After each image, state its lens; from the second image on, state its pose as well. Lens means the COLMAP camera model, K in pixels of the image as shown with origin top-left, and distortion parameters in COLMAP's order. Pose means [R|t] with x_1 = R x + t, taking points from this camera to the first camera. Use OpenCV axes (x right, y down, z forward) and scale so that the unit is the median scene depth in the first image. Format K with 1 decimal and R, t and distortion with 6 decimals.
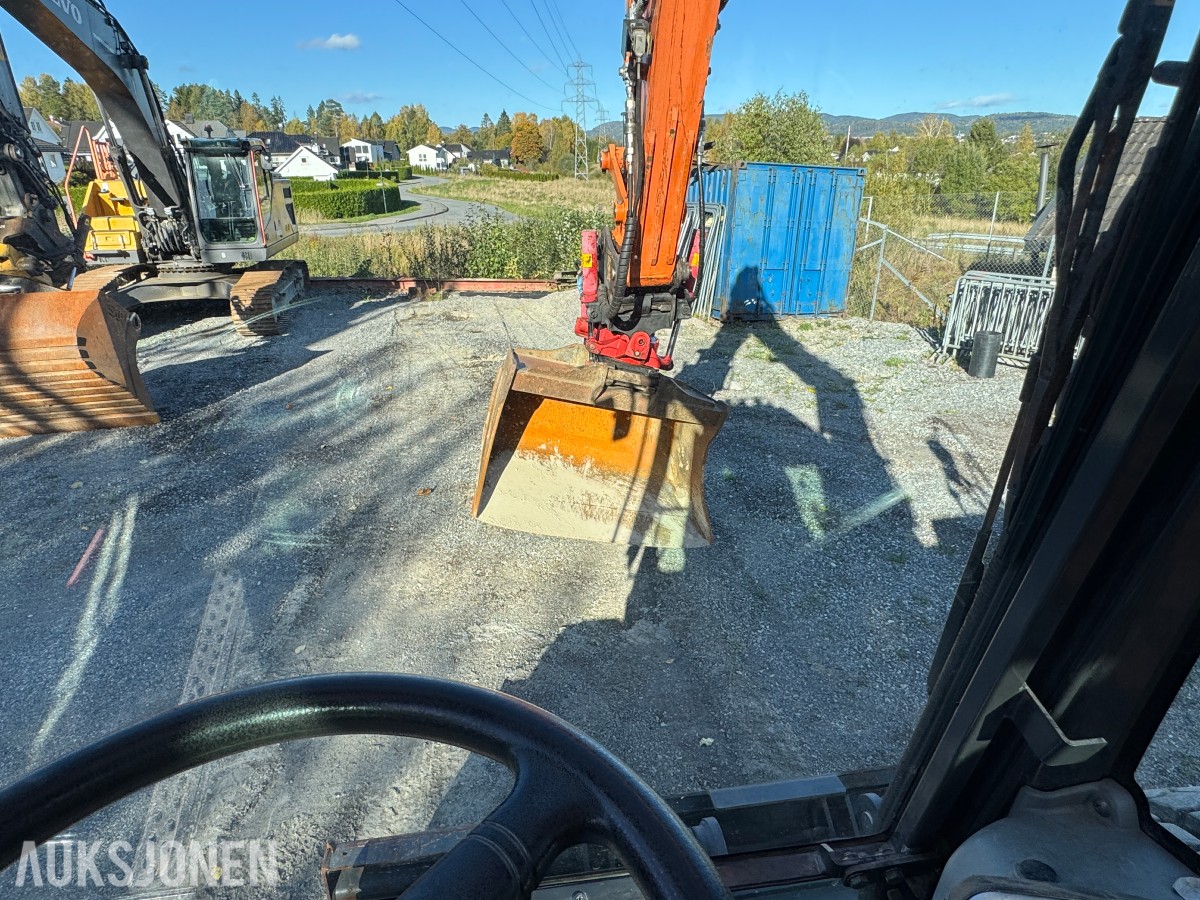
lens RADIAL K [[711.1, 0, 599.8], [0, 711.1, 453.3], [0, 0, 1]] dist [-0.004952, 0.001366]
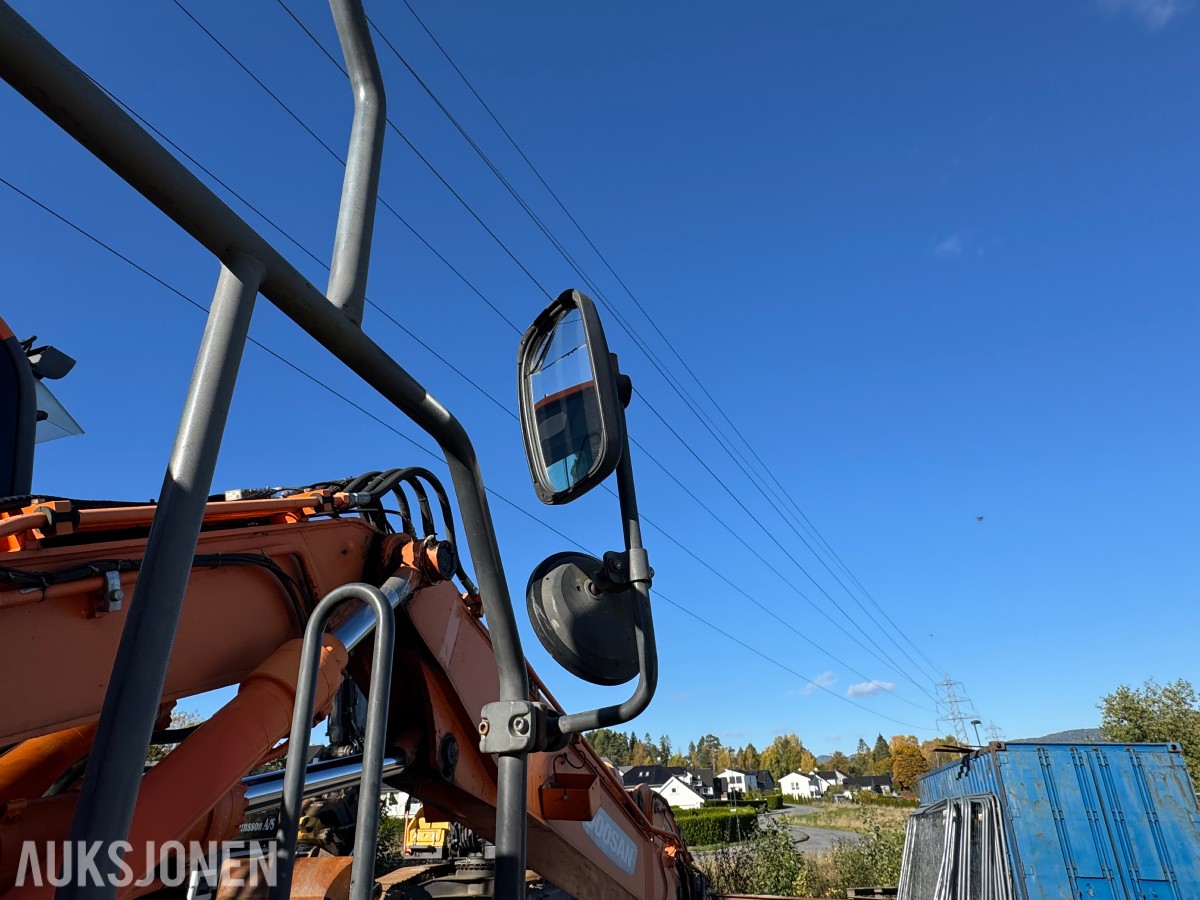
lens RADIAL K [[711.1, 0, 589.2], [0, 711.1, 448.7], [0, 0, 1]] dist [-0.004952, 0.001366]
pose [[0.880123, -0.229930, -0.415351, 0.195728], [-0.156464, 0.685525, -0.711038, 0.059012], [0.448222, 0.690788, 0.567370, -0.013866]]
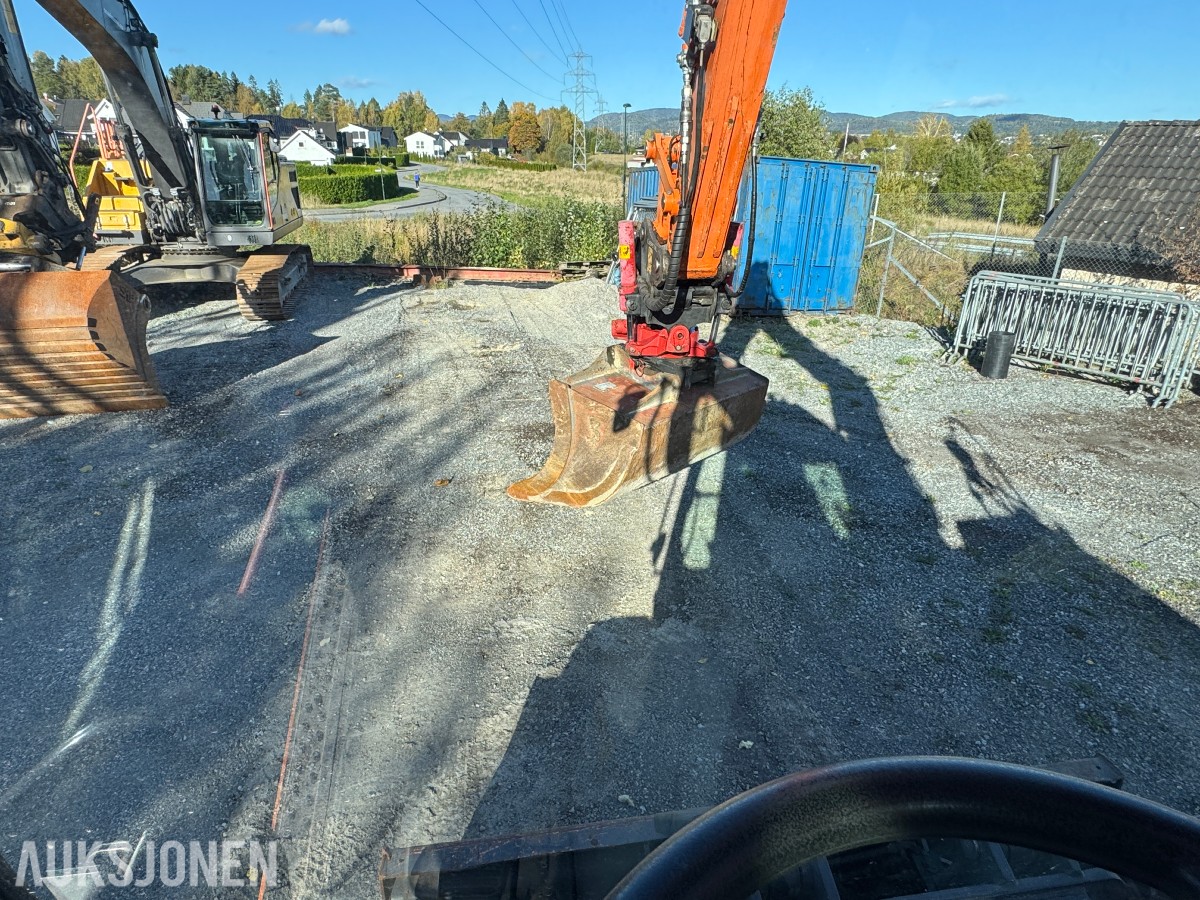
lens RADIAL K [[711.1, 0, 597.7], [0, 711.1, 447.2], [0, 0, 1]] dist [-0.004952, 0.001366]
pose [[0.999753, 0.020039, 0.009596, -0.020567], [-0.020068, 0.999794, 0.002935, -0.001021], [-0.009536, -0.003127, 0.999950, 0.006139]]
